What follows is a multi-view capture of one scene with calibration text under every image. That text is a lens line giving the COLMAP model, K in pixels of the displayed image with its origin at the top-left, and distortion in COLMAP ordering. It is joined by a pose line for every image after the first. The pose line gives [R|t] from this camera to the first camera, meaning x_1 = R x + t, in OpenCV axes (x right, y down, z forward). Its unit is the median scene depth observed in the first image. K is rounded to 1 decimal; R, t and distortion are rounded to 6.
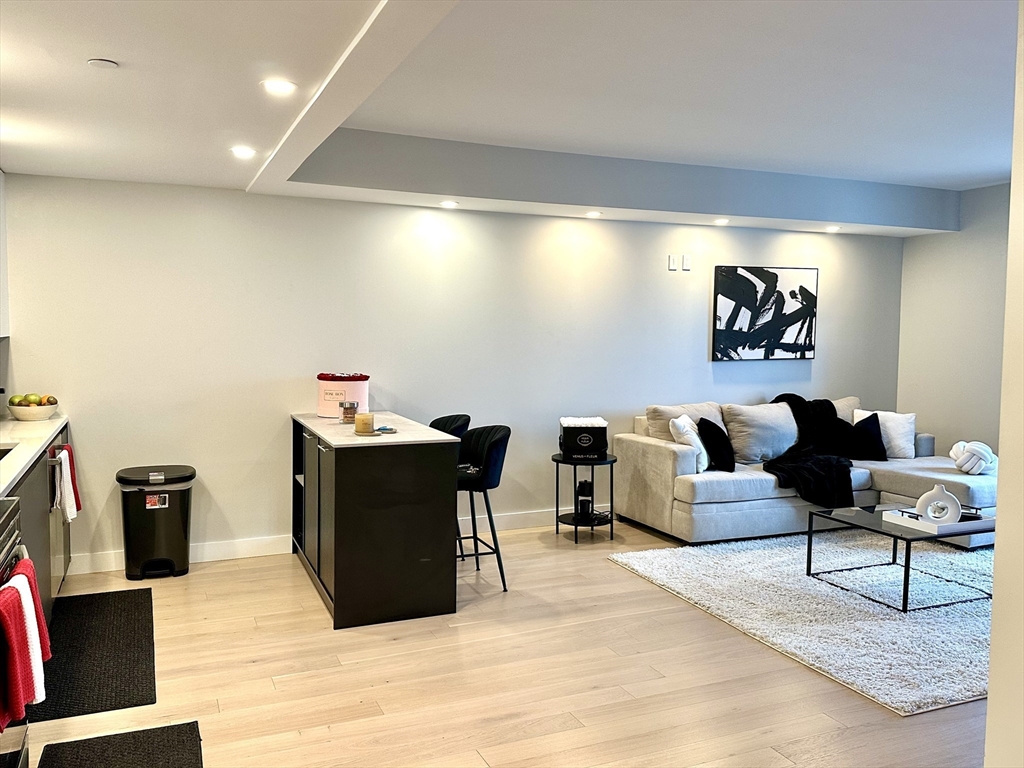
lens RADIAL K [[819.8, 0, 502.1], [0, 819.8, 385.9], [0, 0, 1]] dist [0.165968, -0.281393]
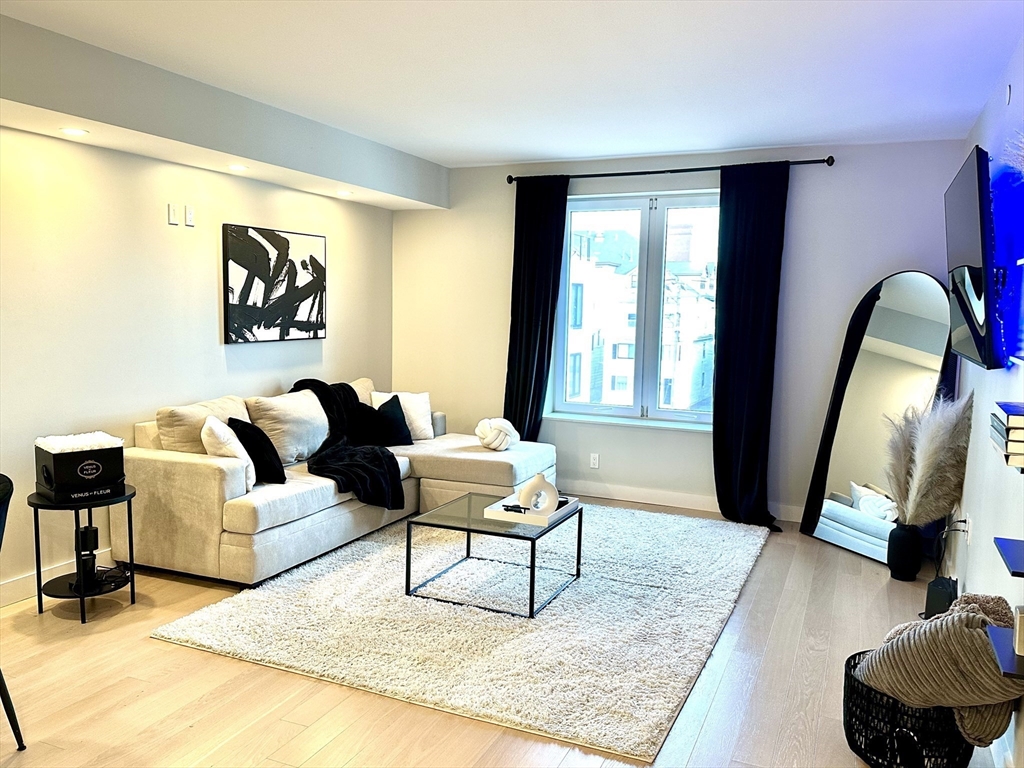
lens RADIAL K [[819.8, 0, 502.1], [0, 819.8, 385.9], [0, 0, 1]] dist [0.165968, -0.281393]
pose [[0.732342, -0.062370, 0.678075, -0.101498], [0.034912, 0.997926, 0.054084, -0.024879], [-0.680042, -0.015935, 0.733000, 0.241665]]
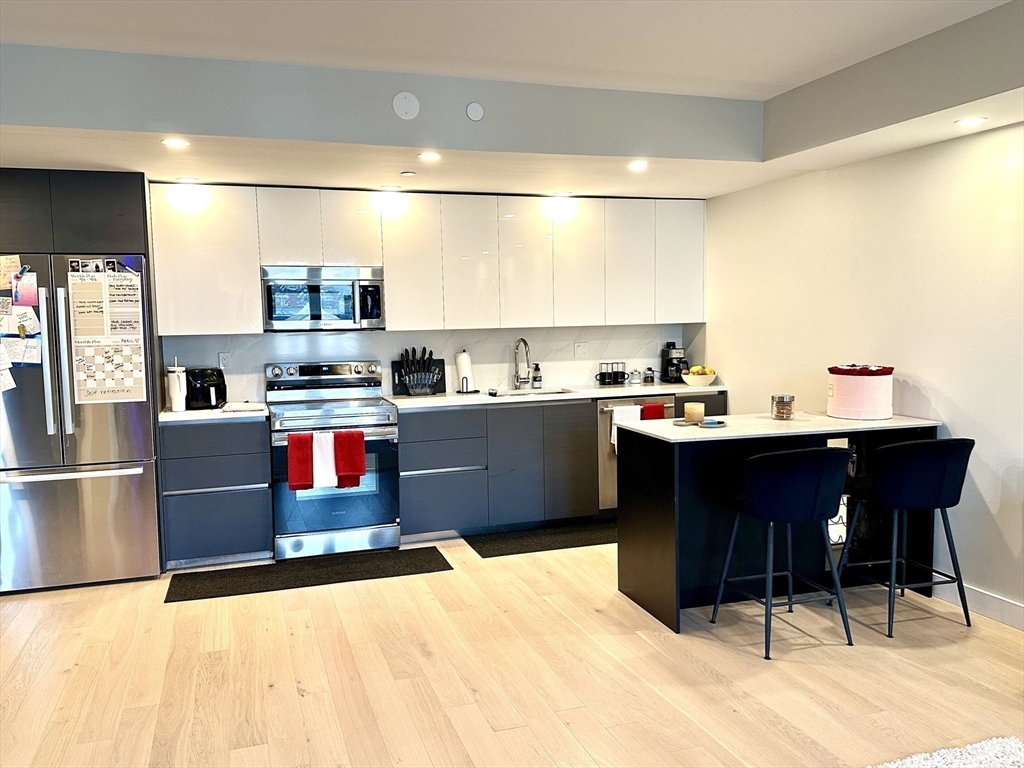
lens RADIAL K [[819.8, 0, 502.1], [0, 819.8, 385.9], [0, 0, 1]] dist [0.165968, -0.281393]
pose [[-0.081164, 0.081855, -0.993334, 0.563004], [-0.057740, 0.994562, 0.086674, -0.037305], [0.995027, 0.064390, -0.075996, 0.595126]]
